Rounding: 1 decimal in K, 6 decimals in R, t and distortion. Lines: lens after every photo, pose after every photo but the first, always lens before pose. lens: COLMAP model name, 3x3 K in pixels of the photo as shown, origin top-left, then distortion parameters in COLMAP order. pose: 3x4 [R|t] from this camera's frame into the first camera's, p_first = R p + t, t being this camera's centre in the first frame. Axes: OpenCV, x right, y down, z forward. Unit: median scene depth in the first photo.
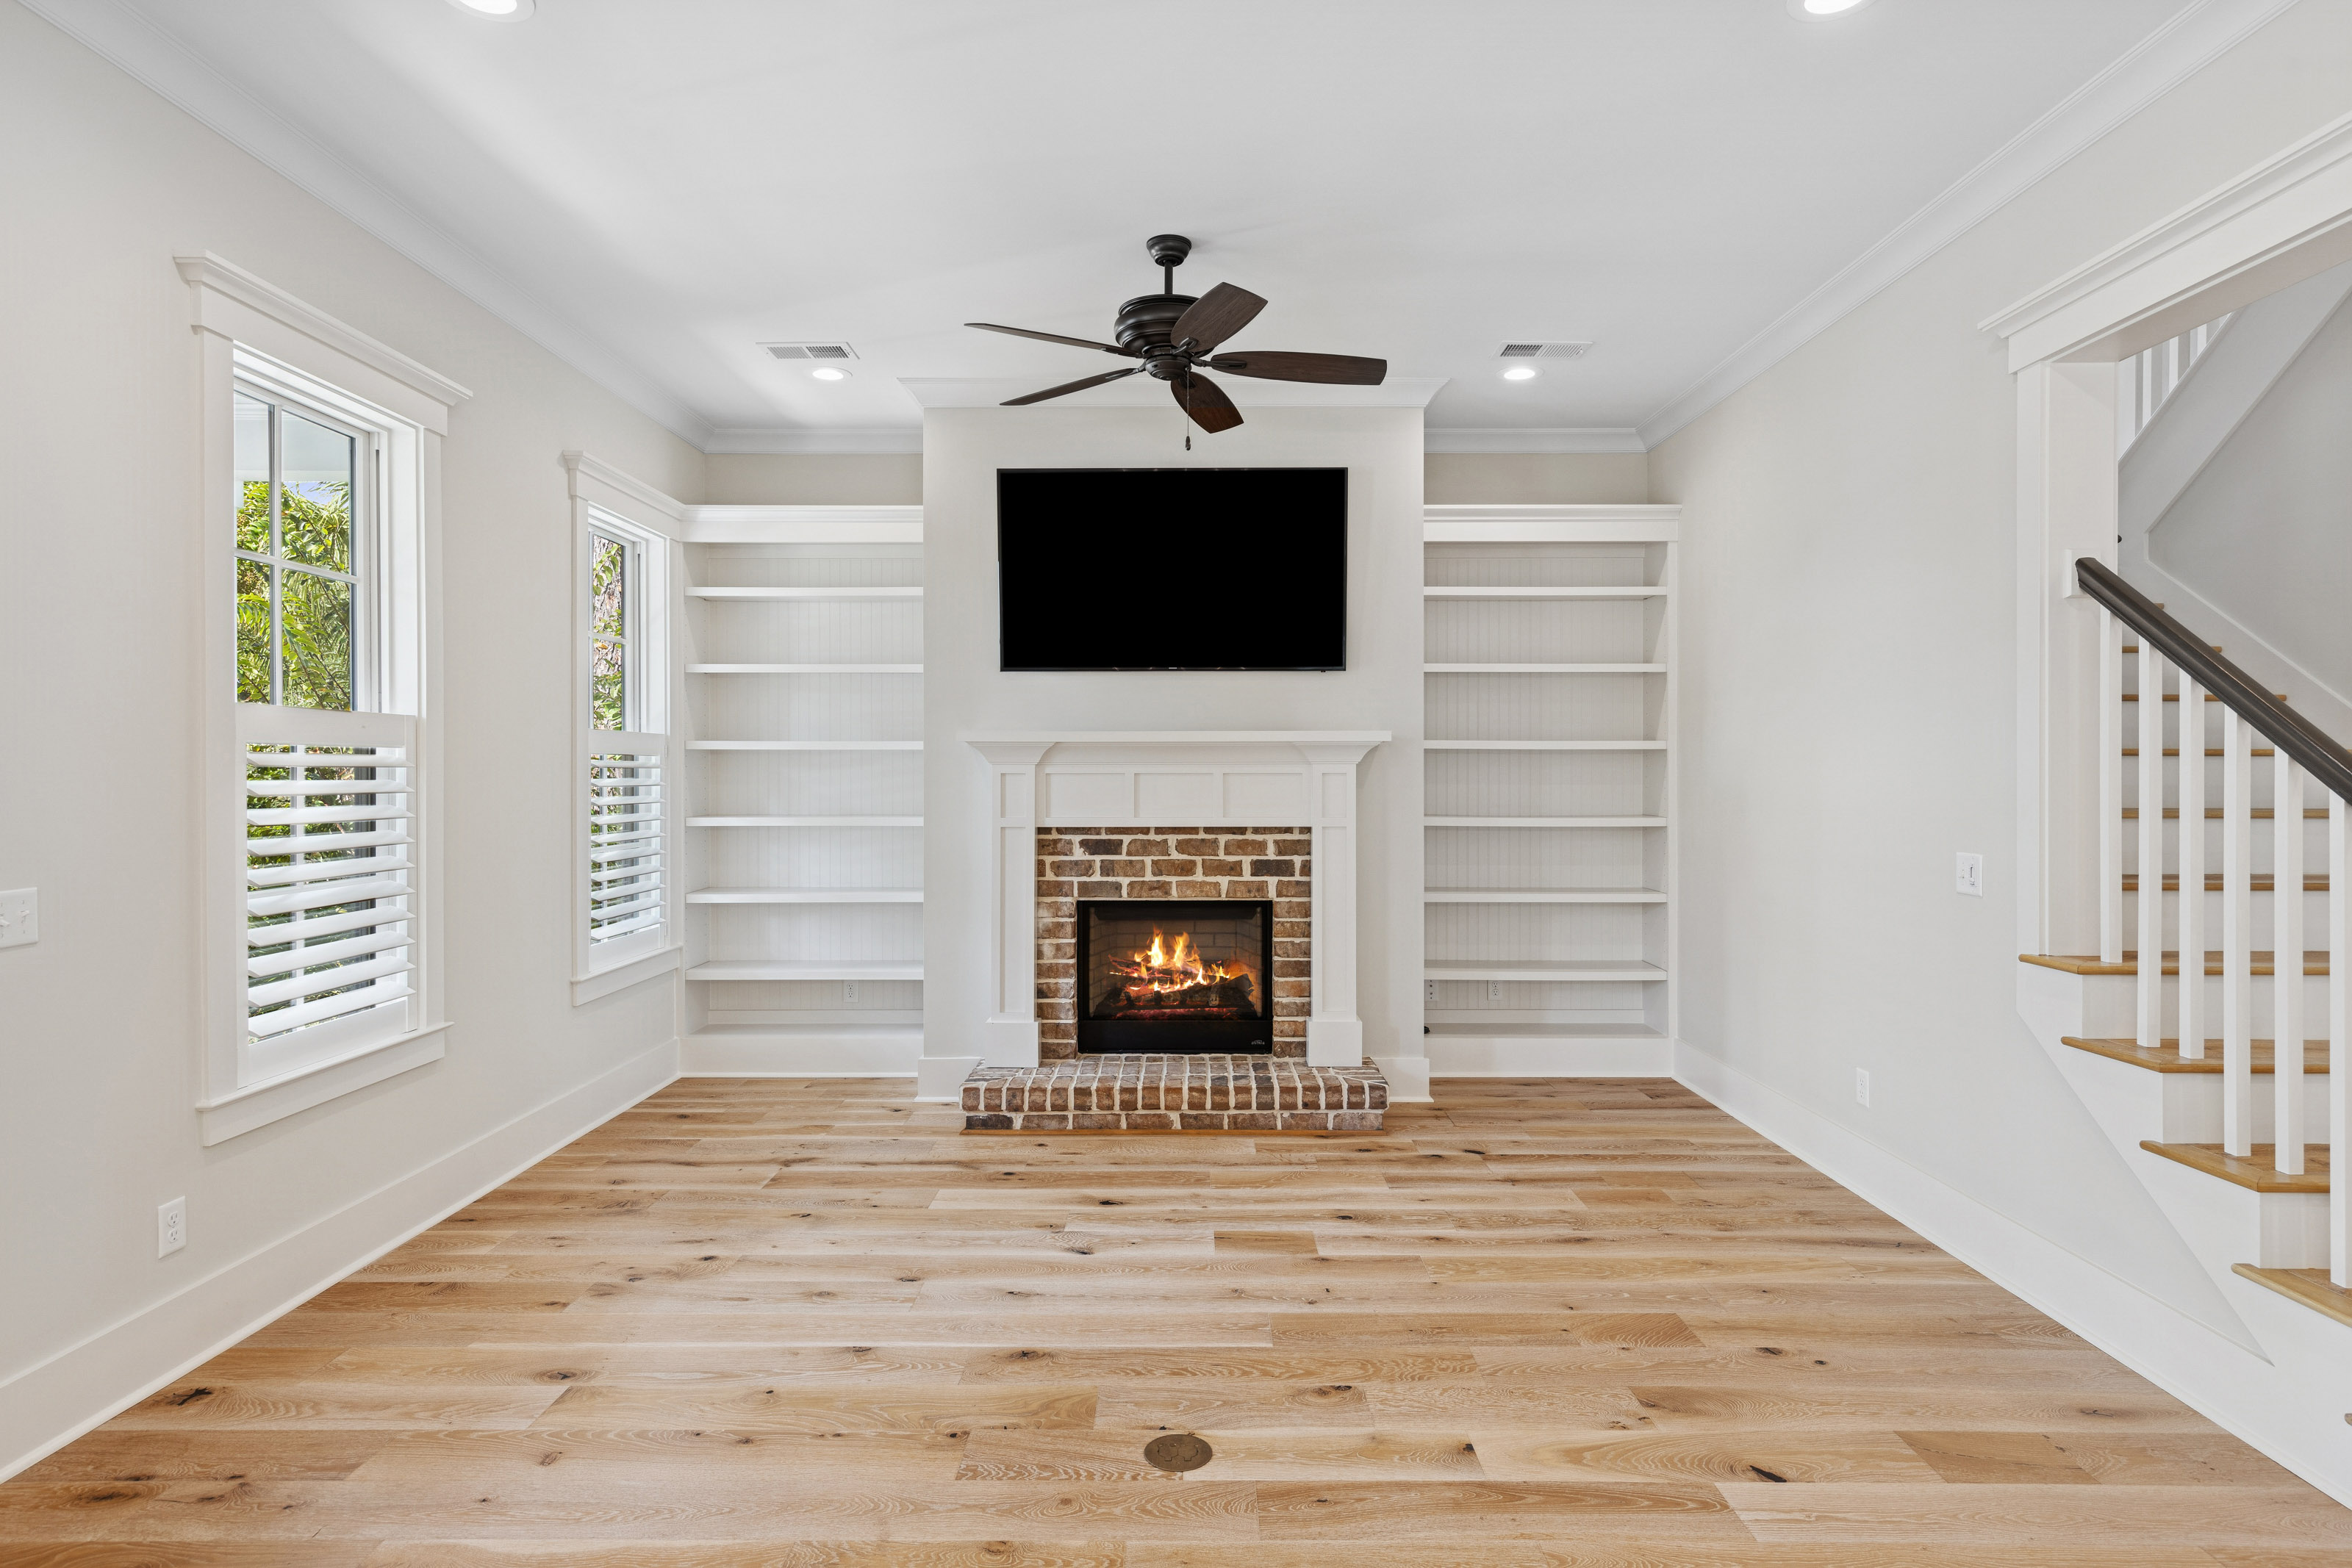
lens RADIAL K [[1236.1, 0, 1183.5], [0, 1236.1, 783.7], [0, 0, 1]] dist [0.003514, 0.000157]
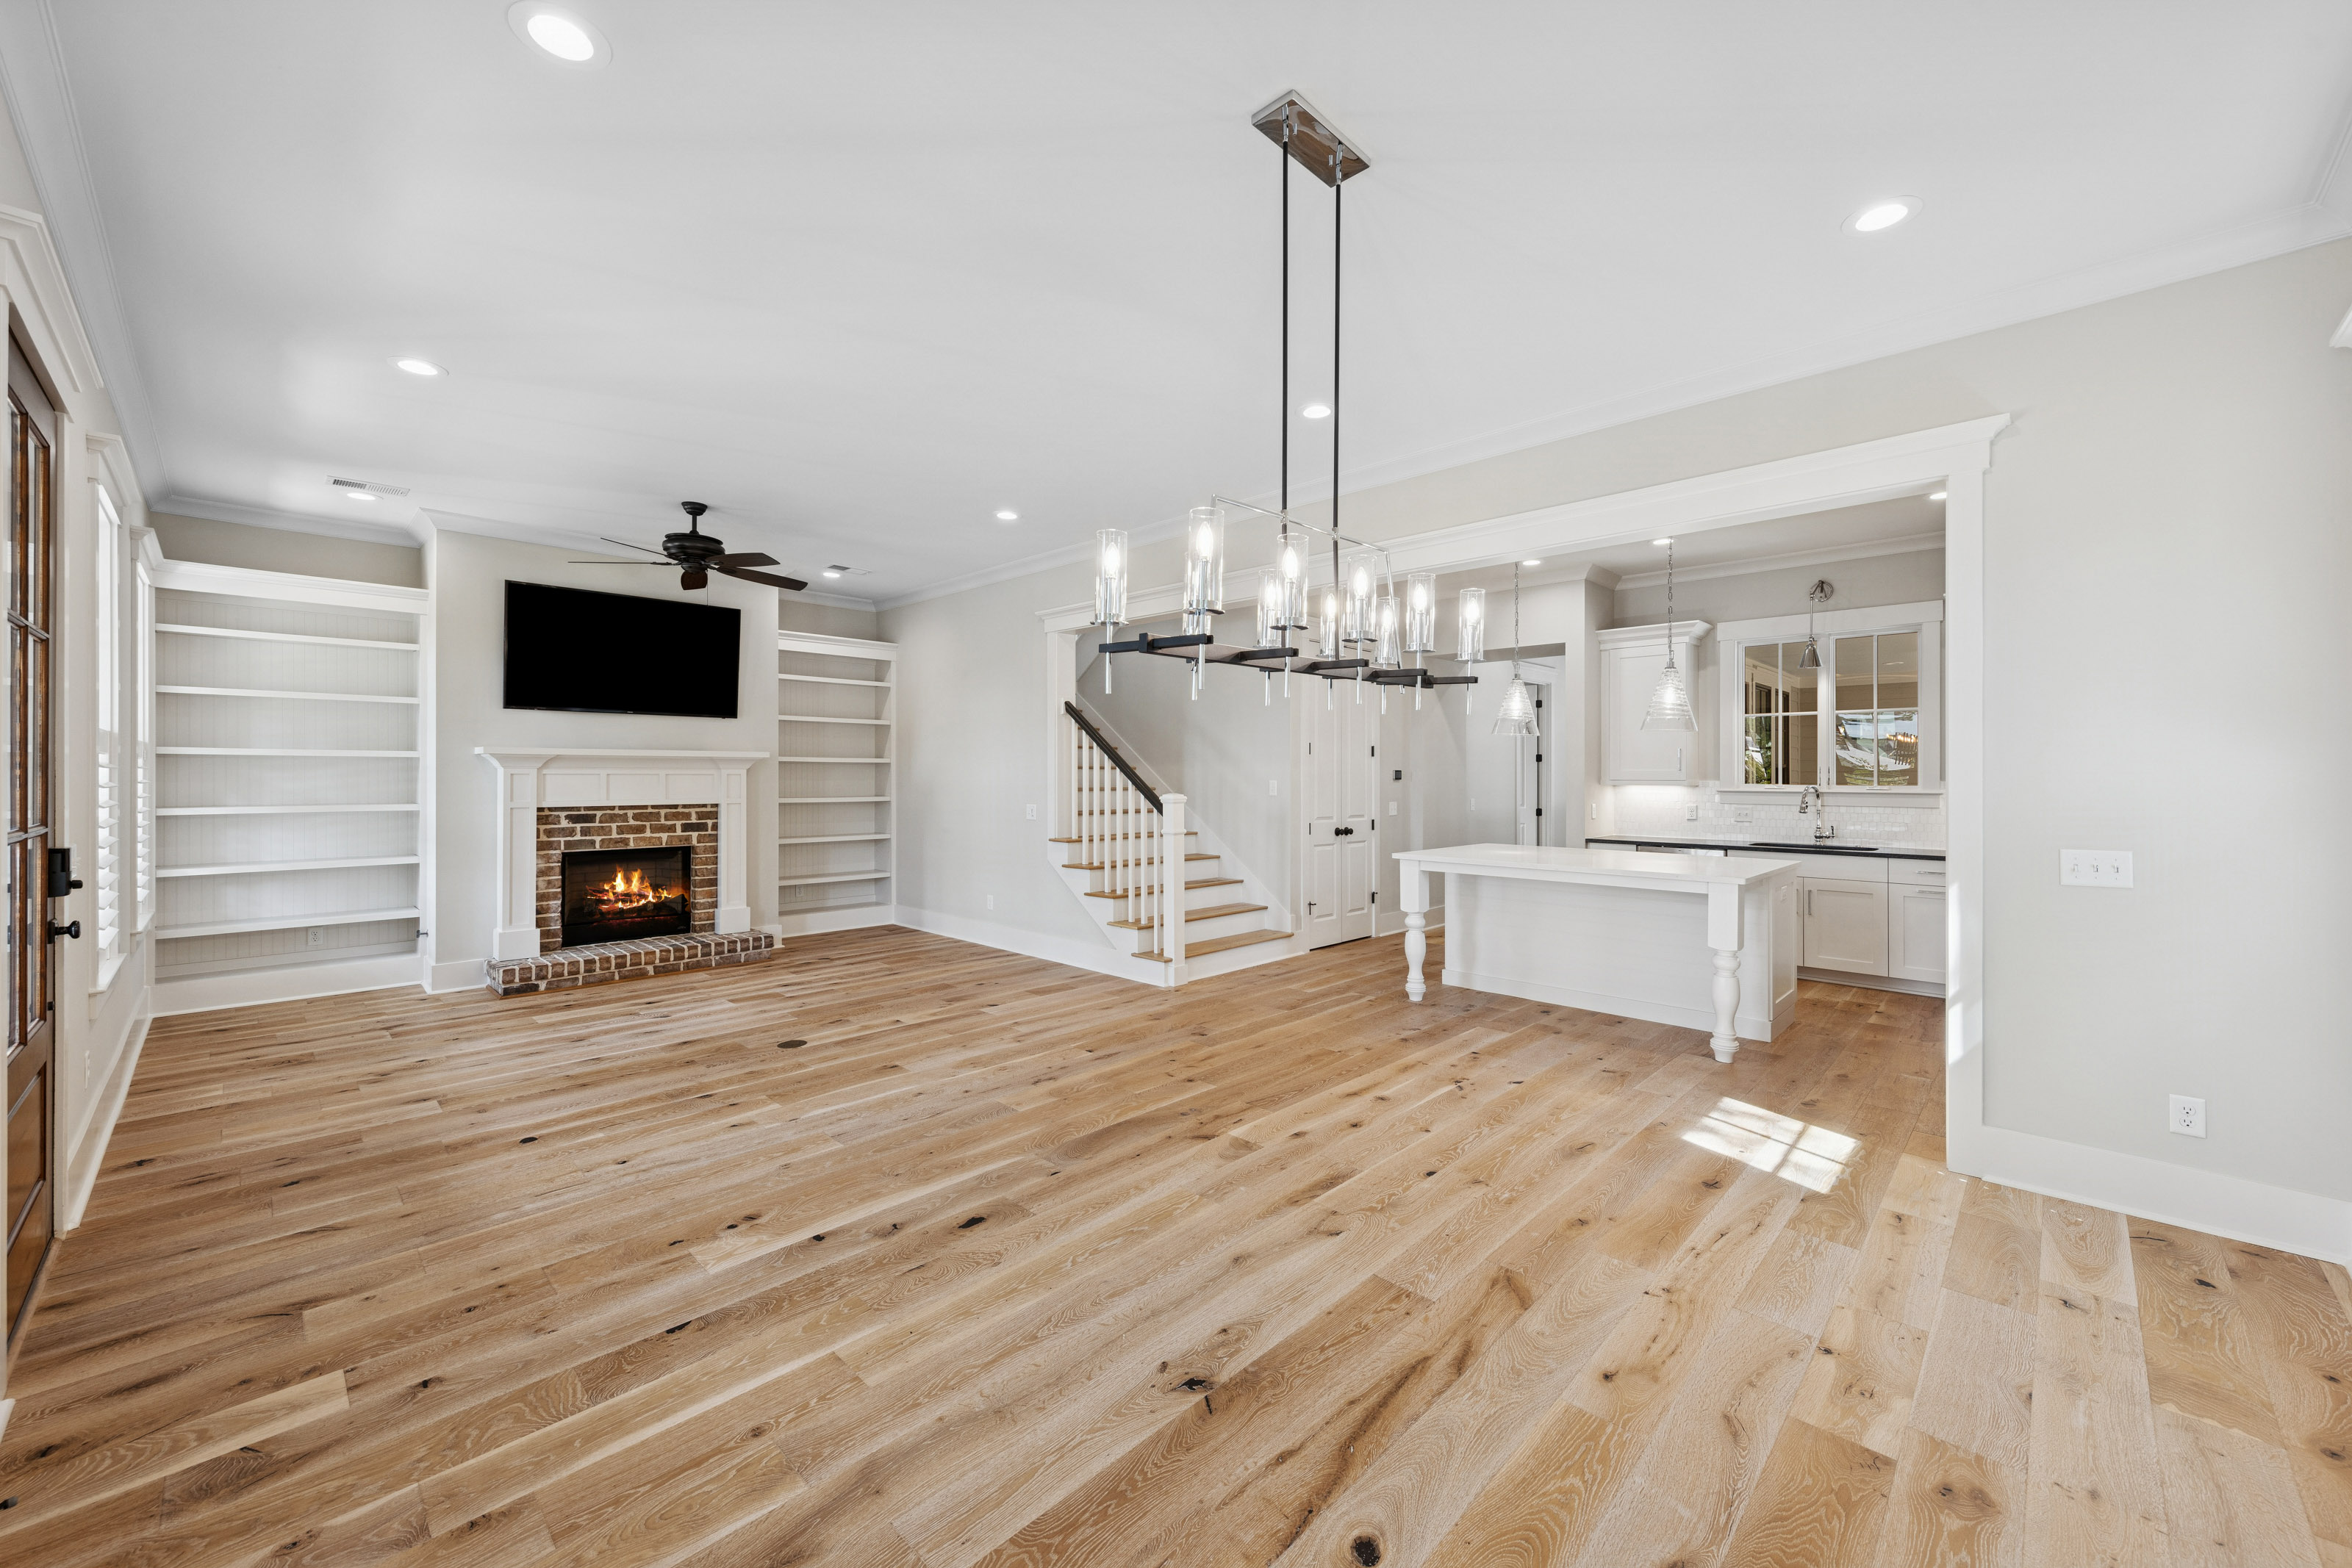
lens RADIAL K [[910.5, 0, 1186.6], [0, 910.5, 776.1], [0, 0, 1]] dist [0.007486, -0.000402]
pose [[0.692066, 0.000928, 0.721834, -0.419626], [0.003872, 0.999980, -0.004999, 0.003807], [-0.721824, 0.006255, 0.692048, -0.460702]]
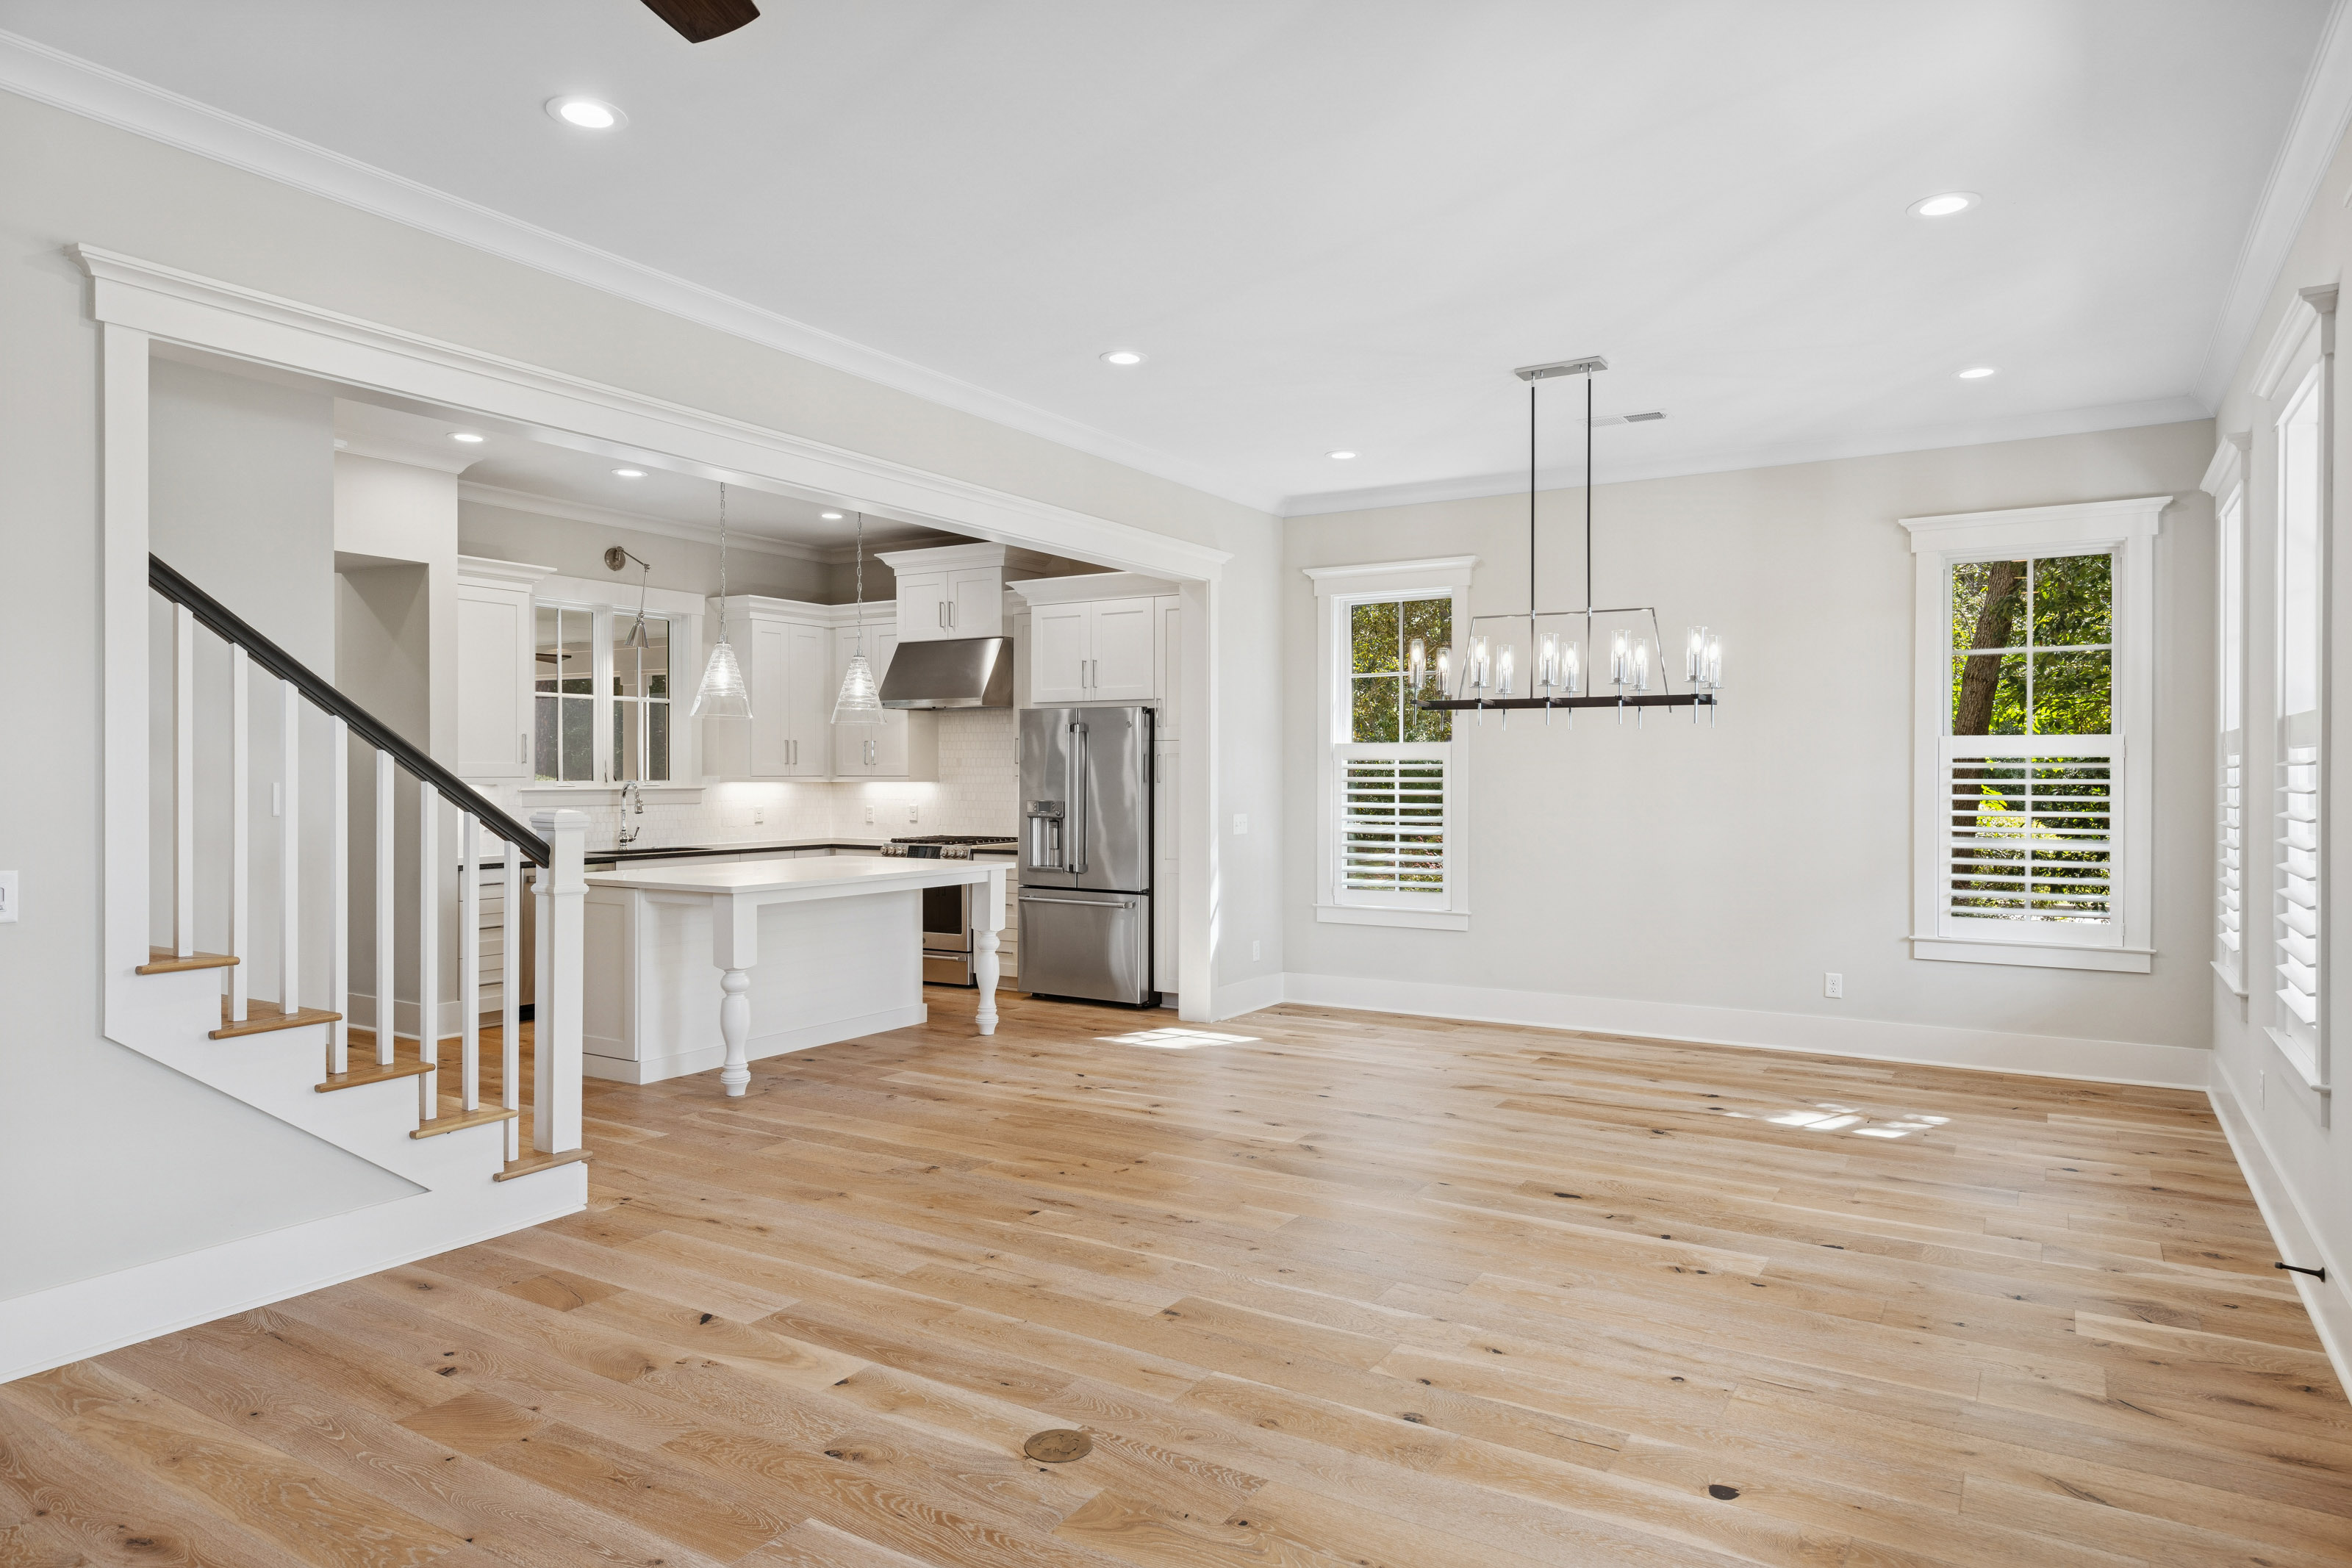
lens RADIAL K [[1411.6, 0, 1188.9], [0, 1411.6, 778.0], [0, 0, 1]] dist [0.012620, 0.000835]
pose [[-0.856134, -0.003318, 0.516743, -0.366905], [0.002573, 0.999940, 0.010684, -0.008565], [-0.516748, 0.010476, -0.856074, 1.024716]]
